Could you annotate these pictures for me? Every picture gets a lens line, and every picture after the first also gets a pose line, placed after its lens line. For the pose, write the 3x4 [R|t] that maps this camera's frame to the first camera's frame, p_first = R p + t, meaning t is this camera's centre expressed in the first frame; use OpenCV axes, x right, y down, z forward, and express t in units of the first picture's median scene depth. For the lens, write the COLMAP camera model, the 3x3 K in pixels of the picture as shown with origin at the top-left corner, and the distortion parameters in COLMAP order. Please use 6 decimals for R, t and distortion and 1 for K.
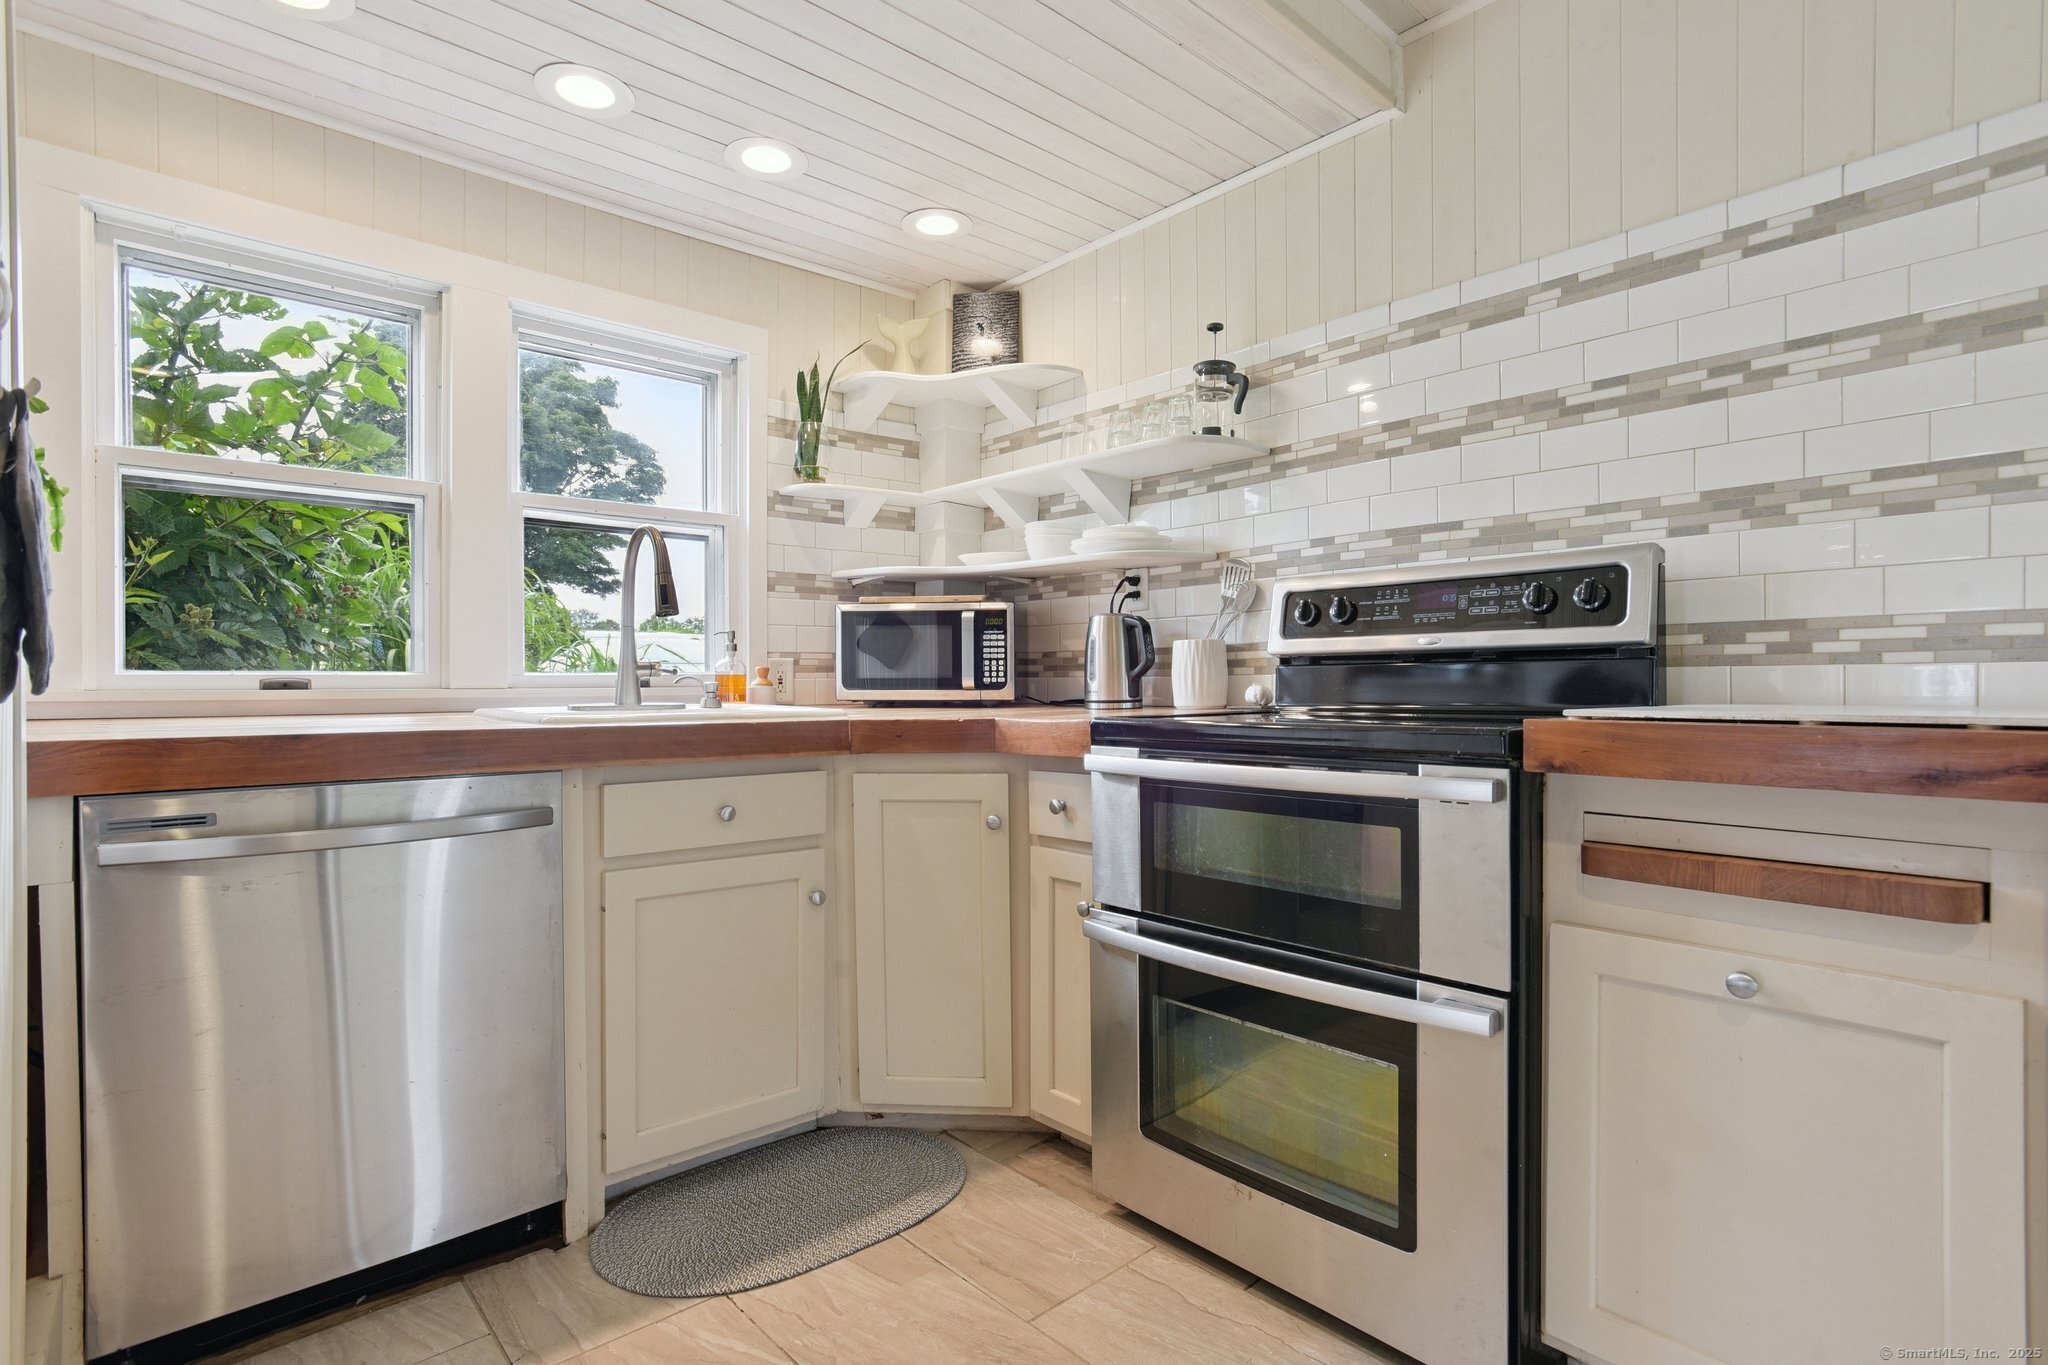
lens RADIAL K [[1005.3, 0, 1043.5], [0, 1005.3, 686.1], [0, 0, 1]] dist [-0.044552, 0.028248]
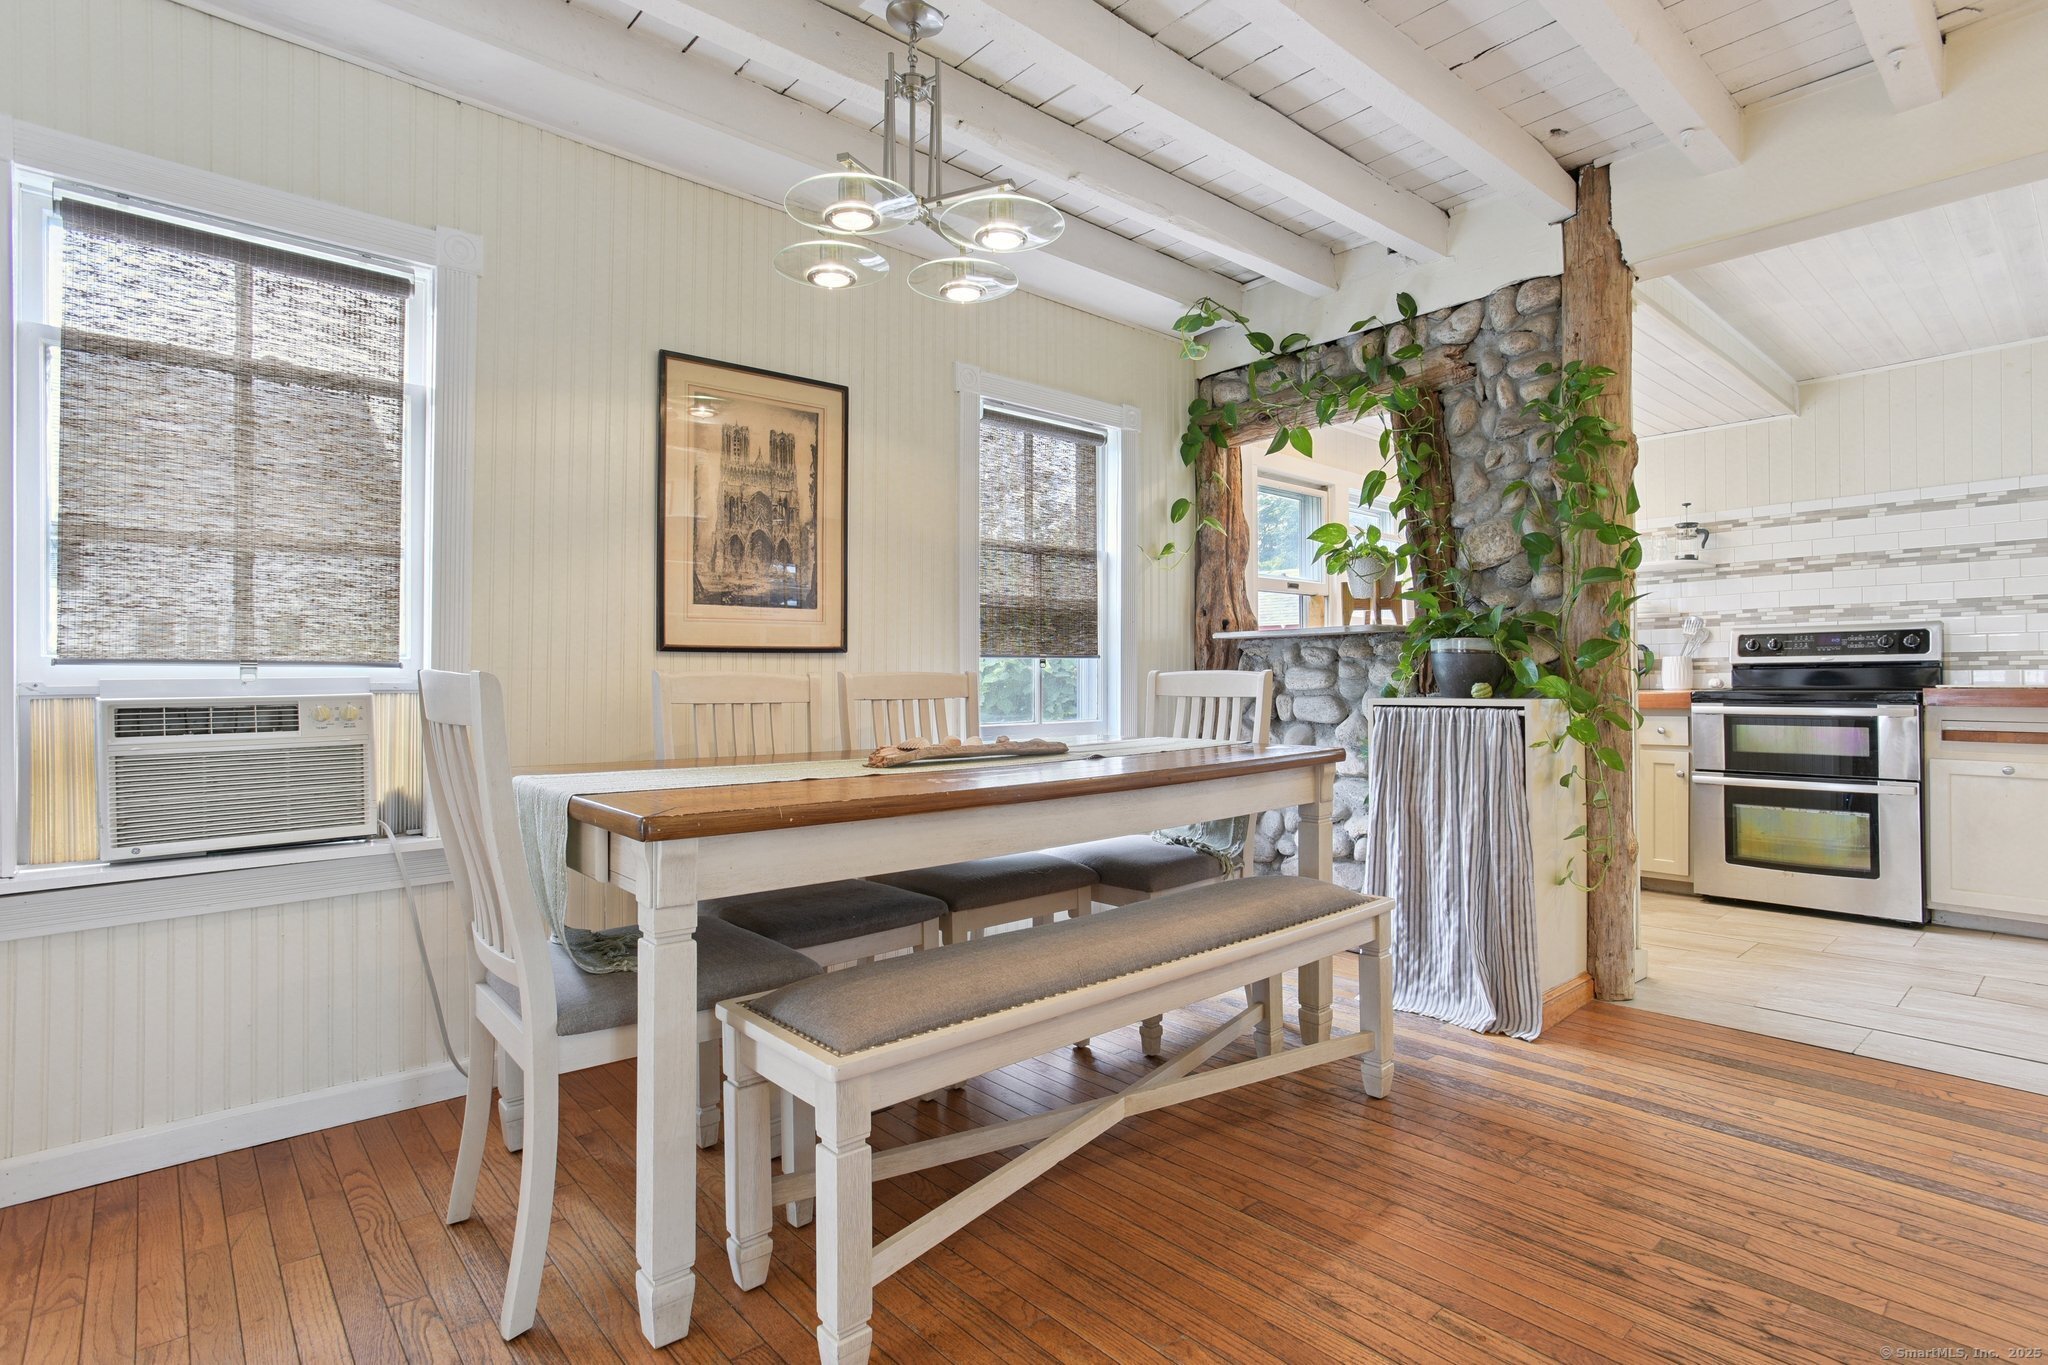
lens RADIAL K [[1008.8, 0, 1038.2], [0, 1008.8, 671.5], [0, 0, 1]] dist [-0.045265, 0.020753]
pose [[0.999887, 0.001766, -0.014923, -1.420907], [-0.001982, 0.999893, -0.014506, 0.021560], [0.014895, 0.014534, 0.999783, -1.326806]]
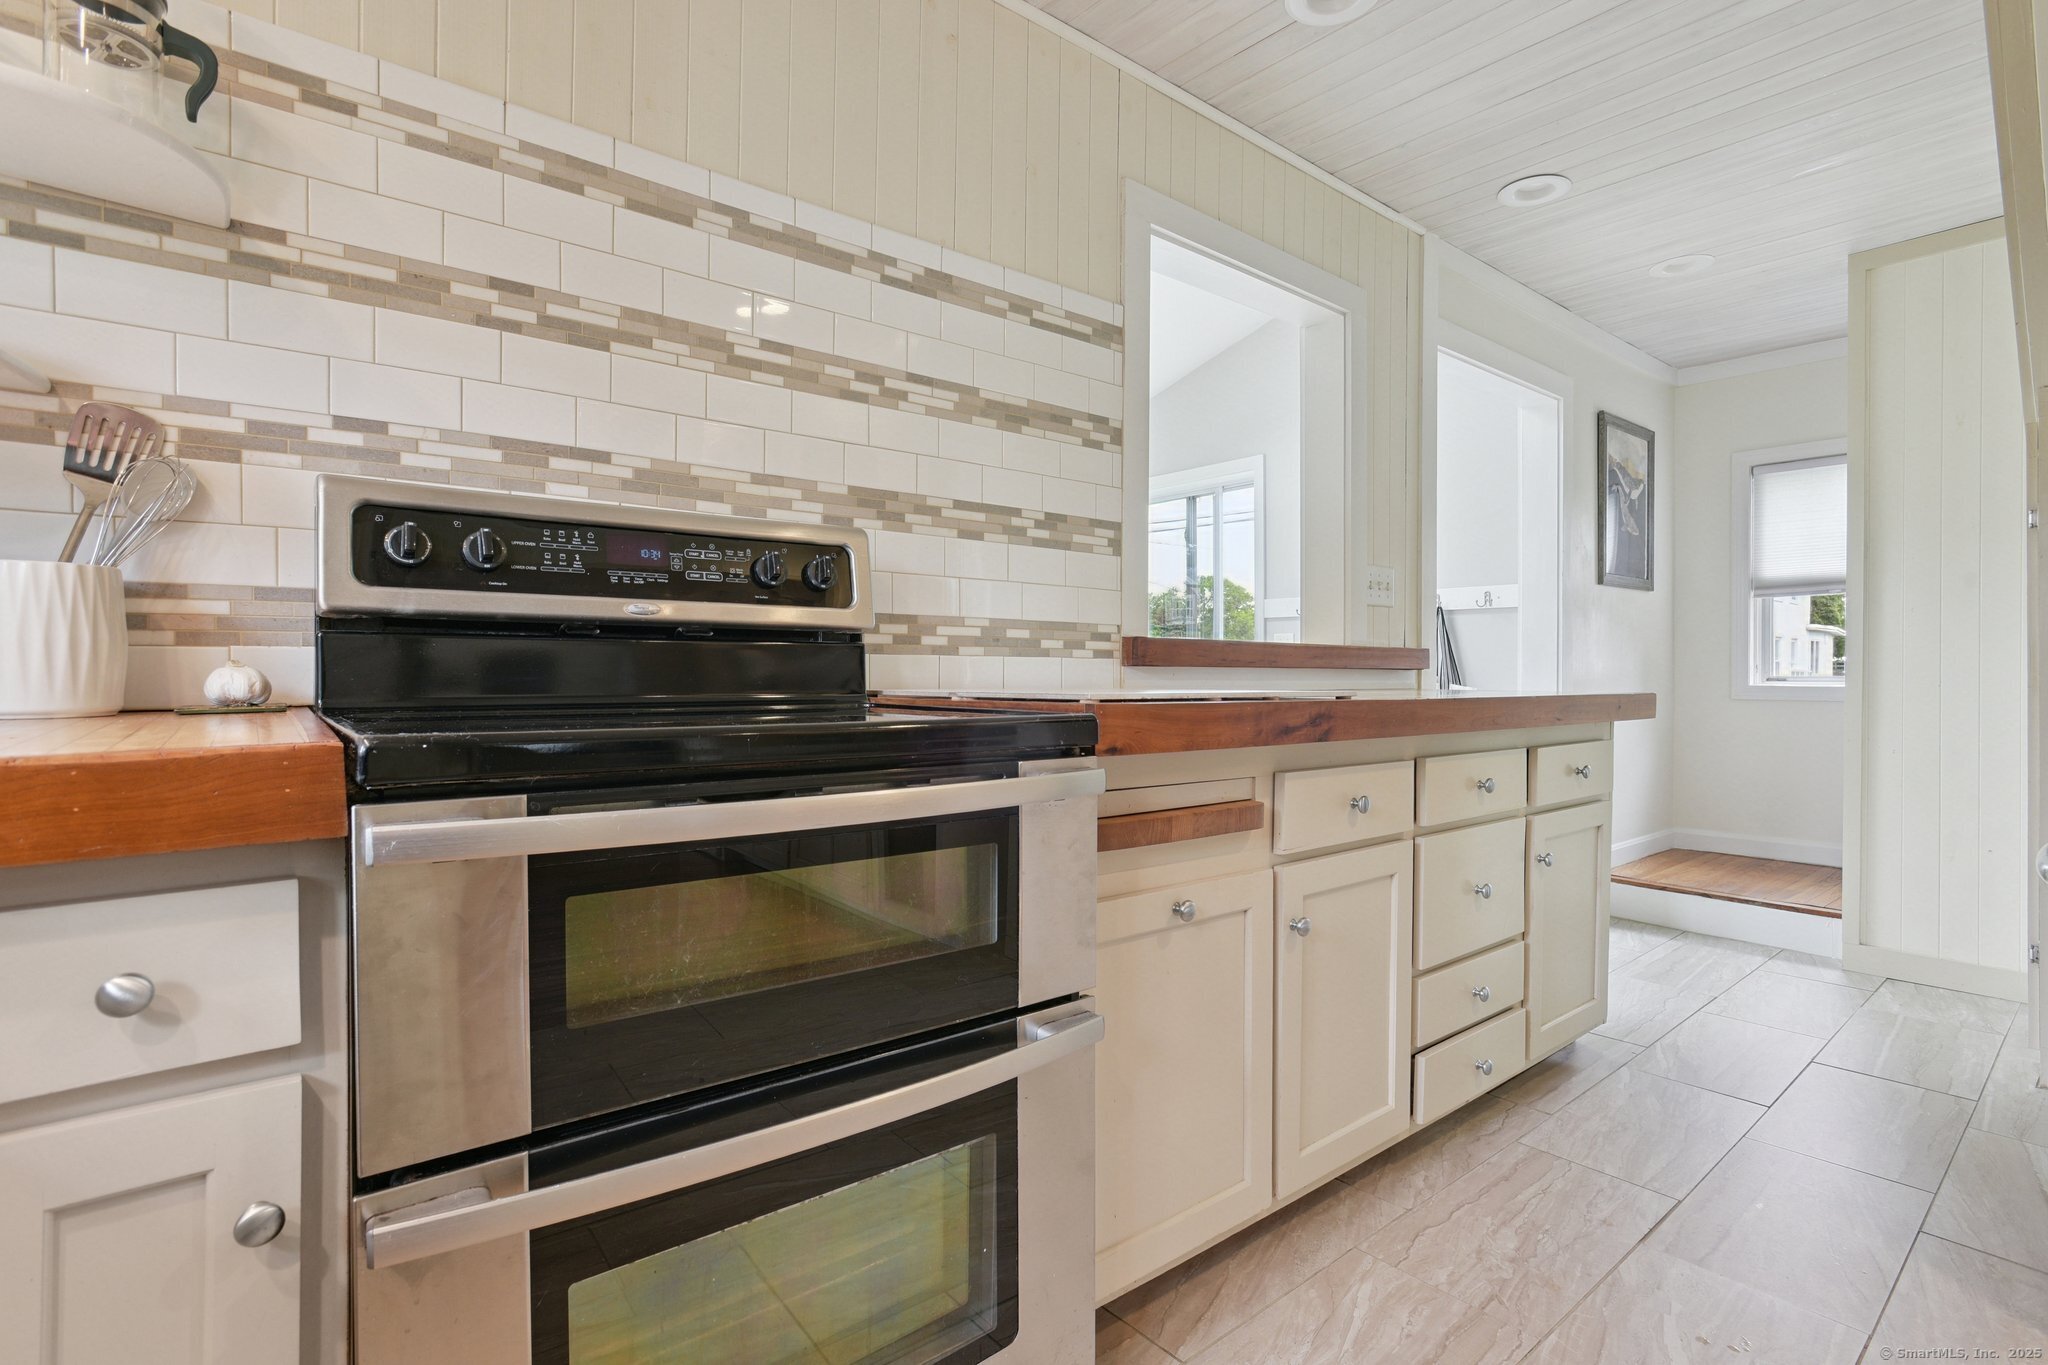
lens RADIAL K [[996.8, 0, 1024.0], [0, 996.8, 682.5], [0, 0, 1]] dist [-0.052089, 0.030141]
pose [[0.045995, -0.003399, 0.998936, -0.333306], [-0.002356, 0.999991, 0.003511, 0.005911], [-0.998939, -0.002515, 0.045987, 0.690146]]
